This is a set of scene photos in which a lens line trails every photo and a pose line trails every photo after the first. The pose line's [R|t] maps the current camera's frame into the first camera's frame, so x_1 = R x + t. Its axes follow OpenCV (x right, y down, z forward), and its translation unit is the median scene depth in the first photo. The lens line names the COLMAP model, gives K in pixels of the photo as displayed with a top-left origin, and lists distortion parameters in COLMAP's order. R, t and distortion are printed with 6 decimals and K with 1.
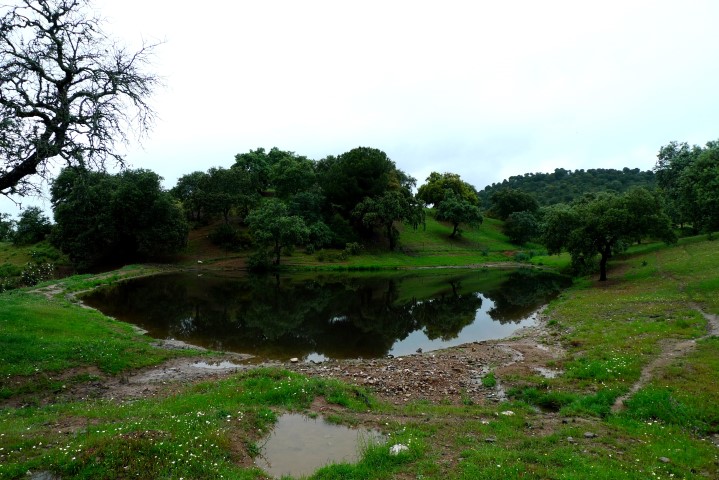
lens RADIAL K [[484.2, 0, 359.5], [0, 484.2, 240.0], [0, 0, 1]] dist [-0.048383, -0.001926]
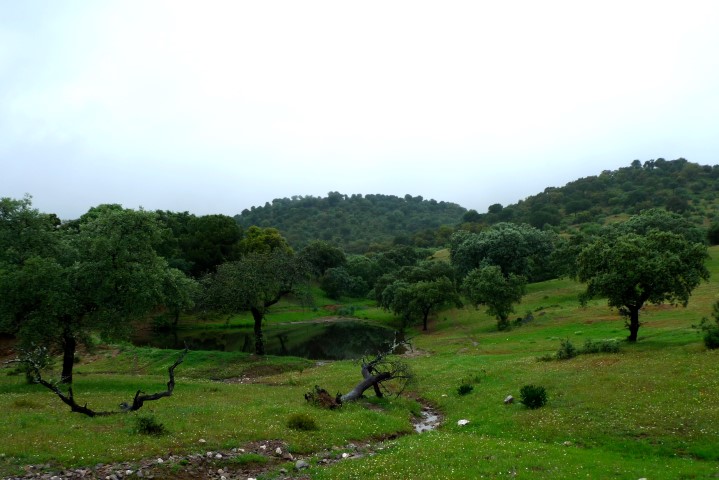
lens RADIAL K [[730.2, 0, 359.5], [0, 730.2, 240.0], [0, 0, 1]] dist [-0.000868, 0.000032]
pose [[0.899312, 0.023779, 0.436661, -0.081264], [-0.002748, 0.998808, -0.048733, -0.010330], [-0.437300, 0.042626, 0.898305, -0.120149]]
